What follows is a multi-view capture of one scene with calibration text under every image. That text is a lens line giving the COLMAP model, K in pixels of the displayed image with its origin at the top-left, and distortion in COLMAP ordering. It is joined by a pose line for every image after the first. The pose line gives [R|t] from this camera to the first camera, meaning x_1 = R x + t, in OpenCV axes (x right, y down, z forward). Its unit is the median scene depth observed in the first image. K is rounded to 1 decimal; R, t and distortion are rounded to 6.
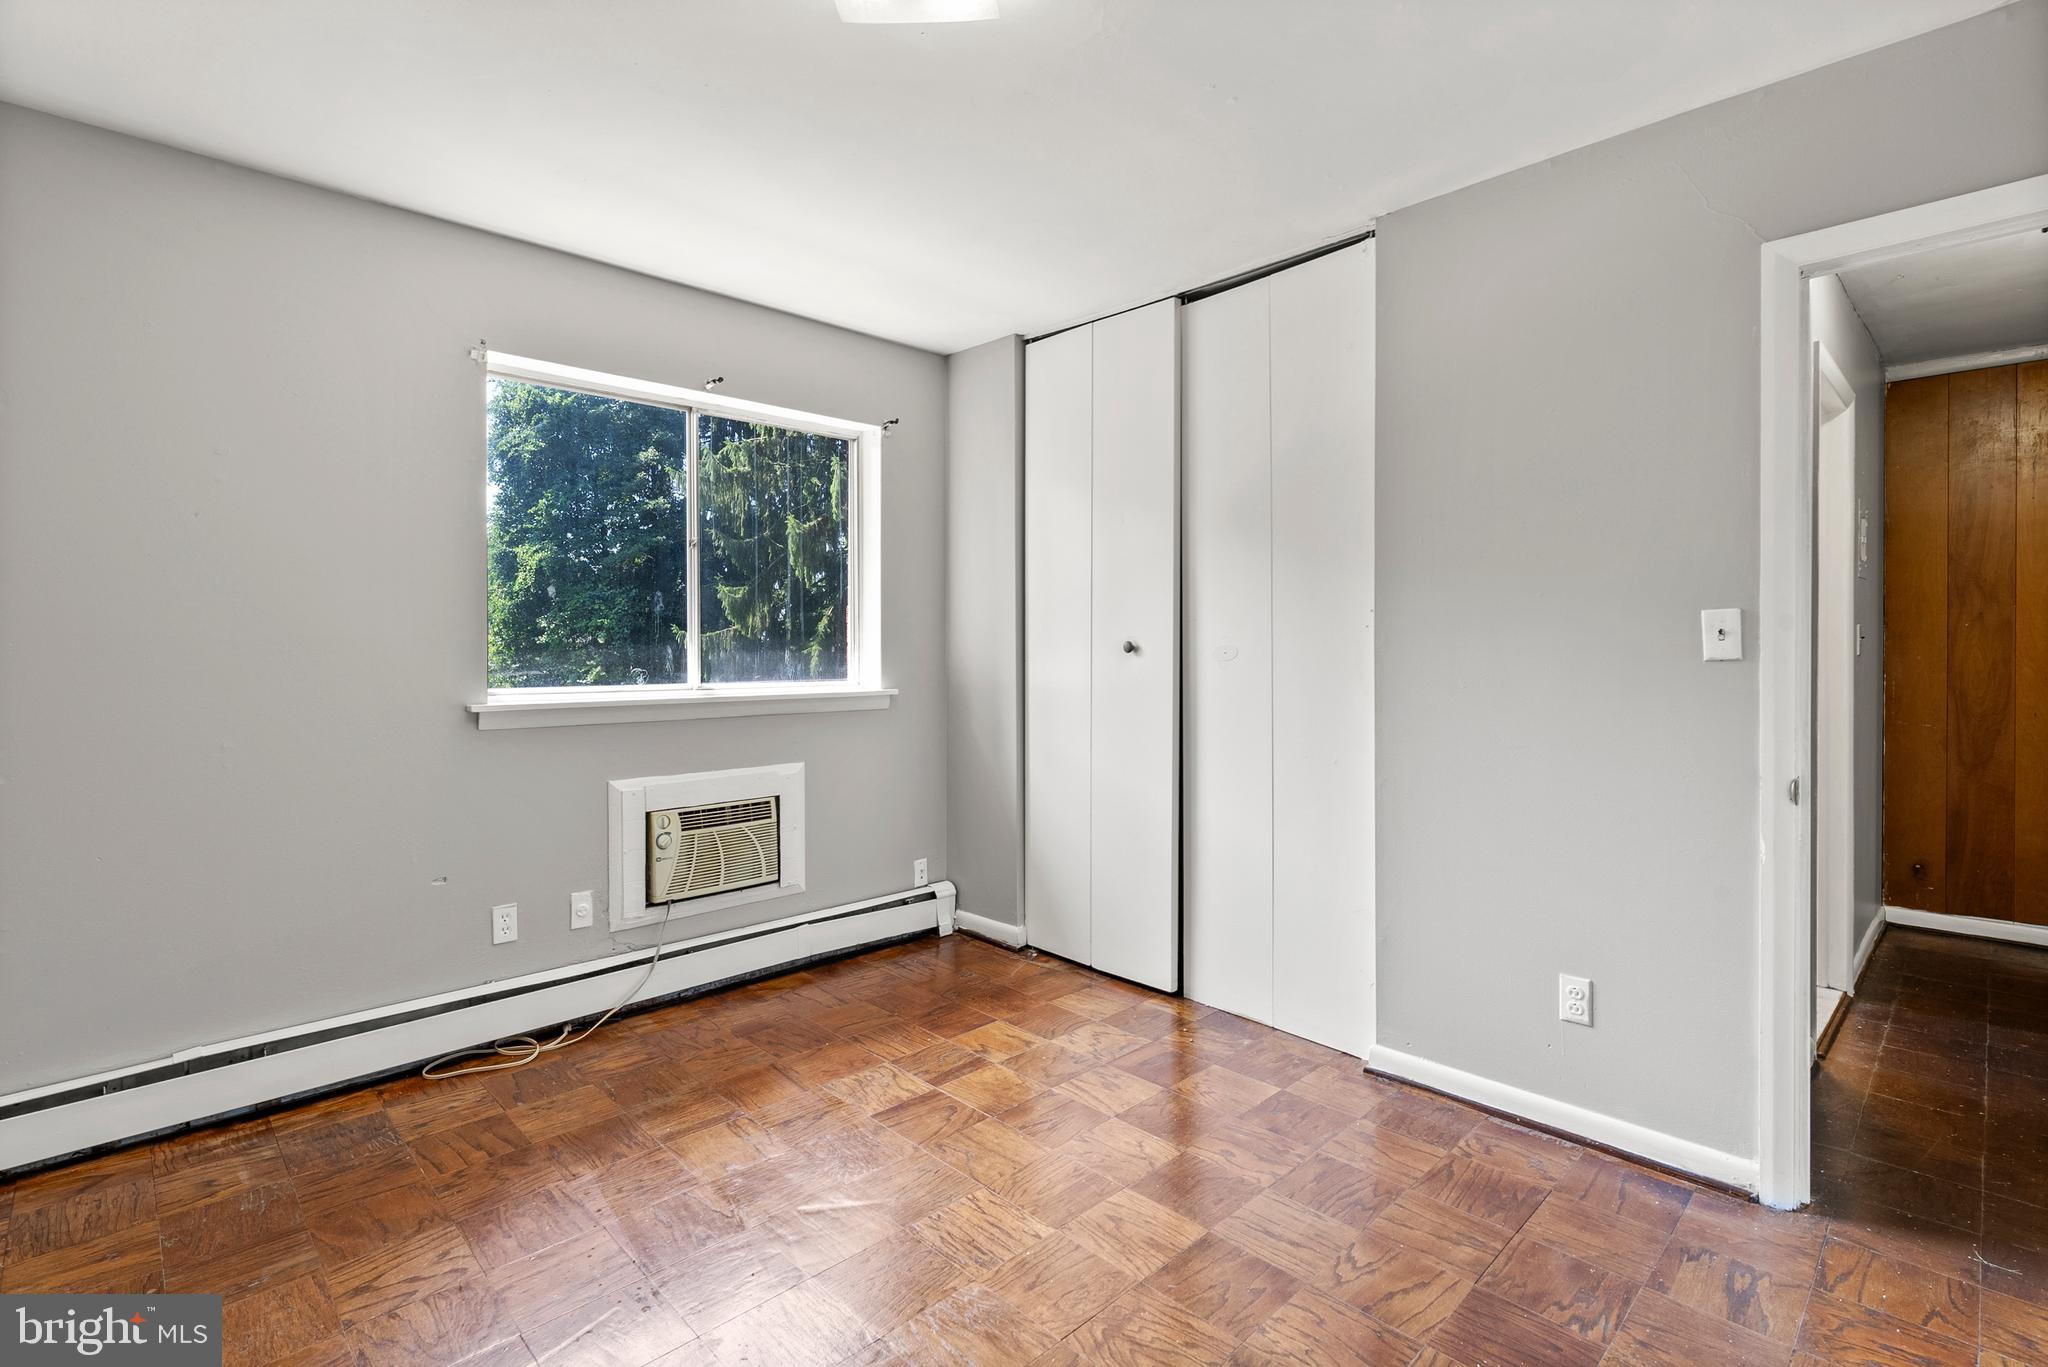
lens RADIAL K [[933.7, 0, 1023.0], [0, 933.7, 662.1], [0, 0, 1]] dist [-0.012473, 0.004222]
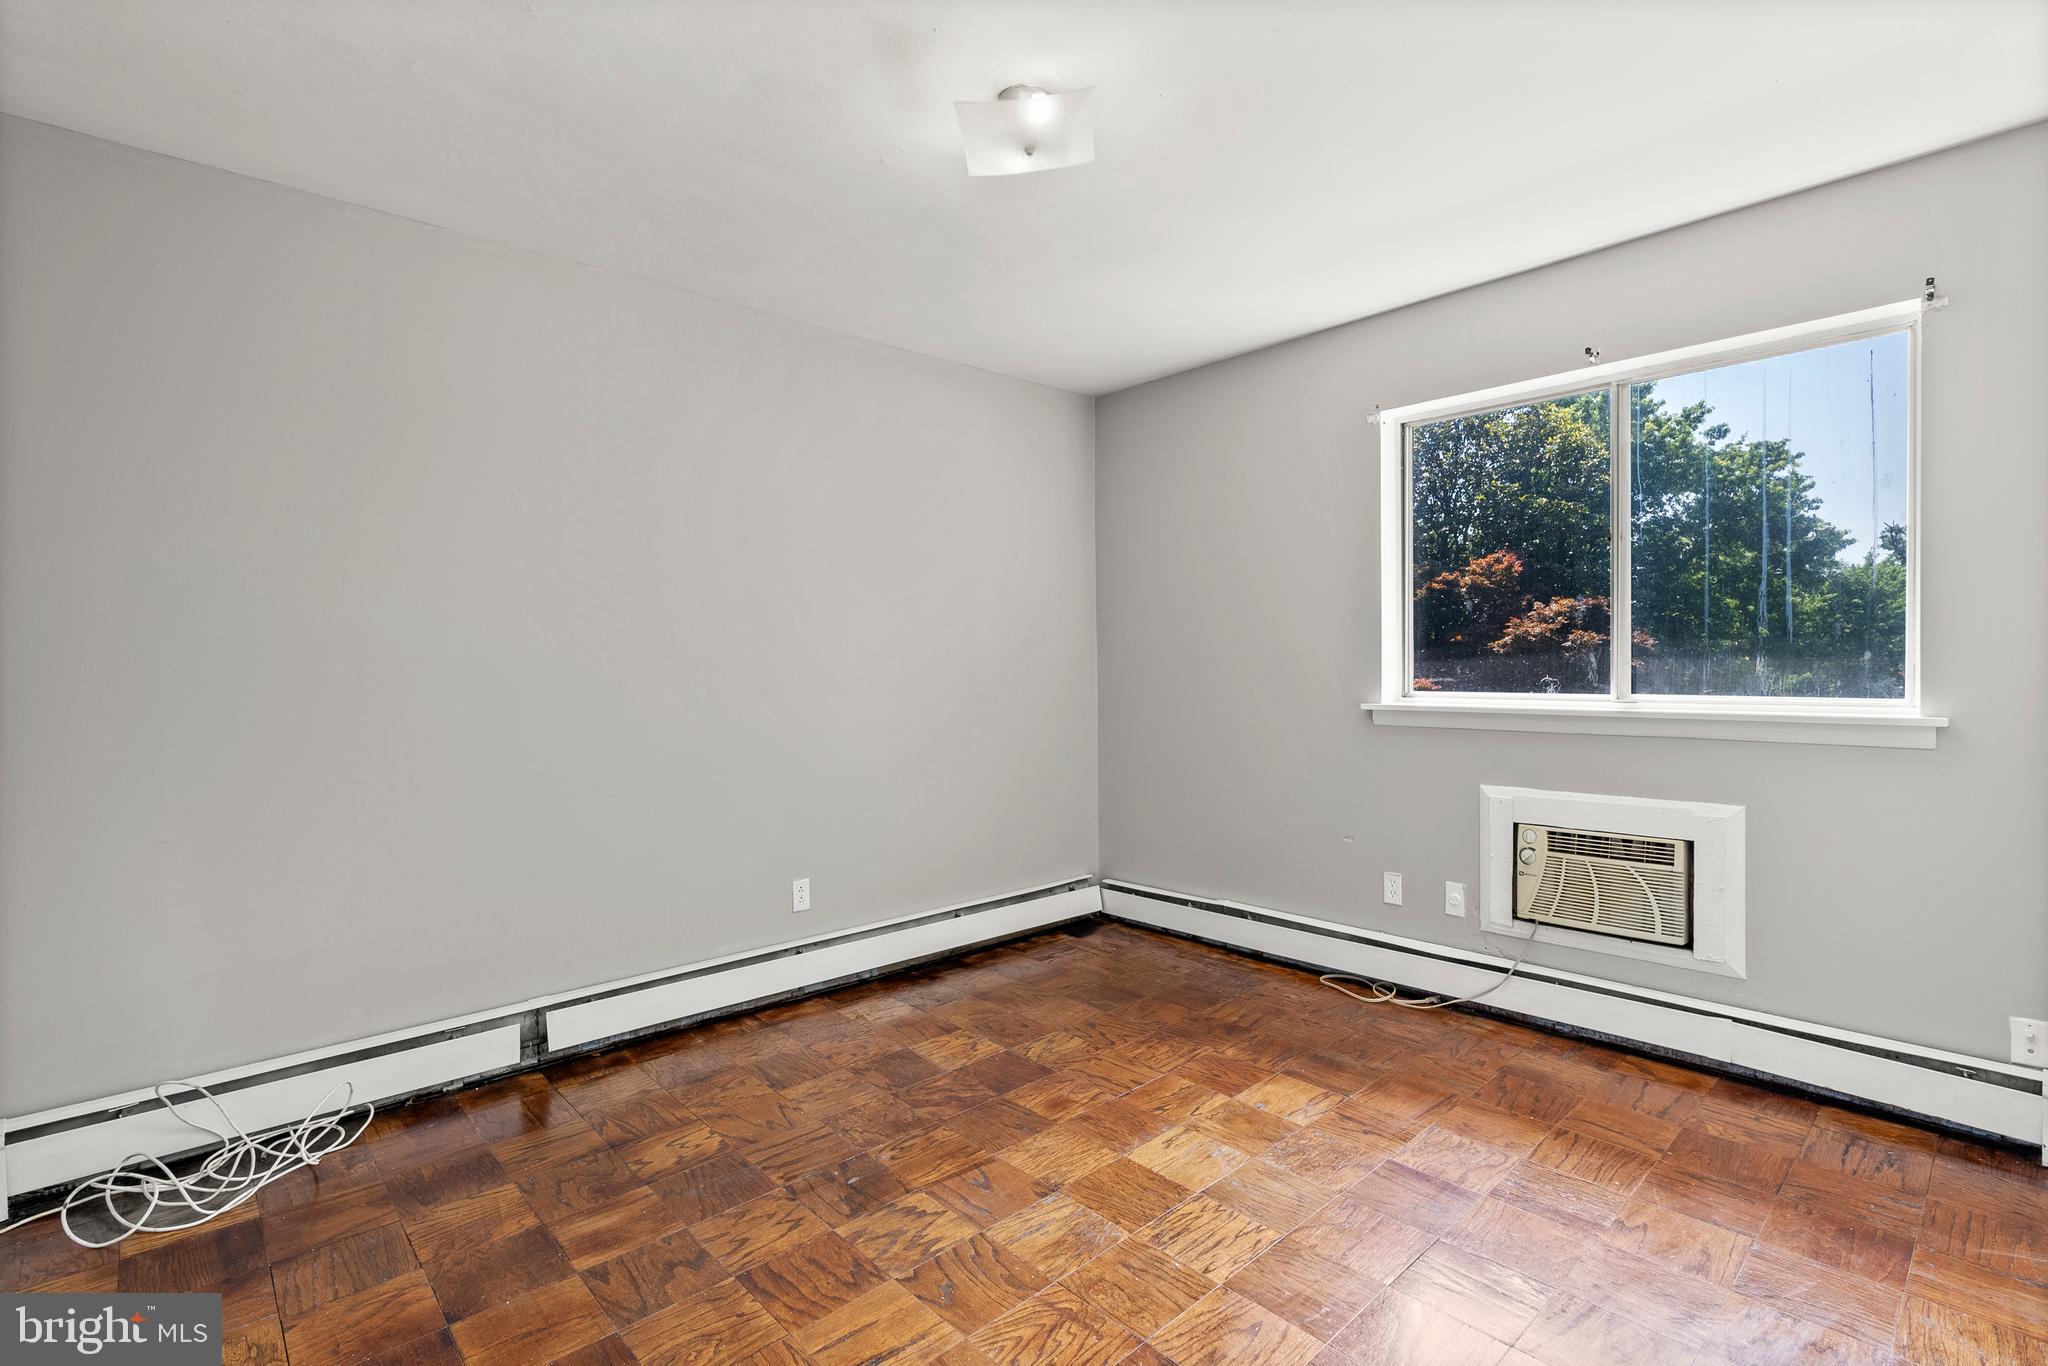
lens RADIAL K [[933.7, 0, 1020.1], [0, 933.7, 665.1], [0, 0, 1]] dist [-0.012473, 0.004222]
pose [[-0.019801, 0.004326, -0.999795, 0.595538], [0.000856, 0.999990, 0.004310, -0.011108], [0.999804, -0.000771, -0.019805, 0.496493]]
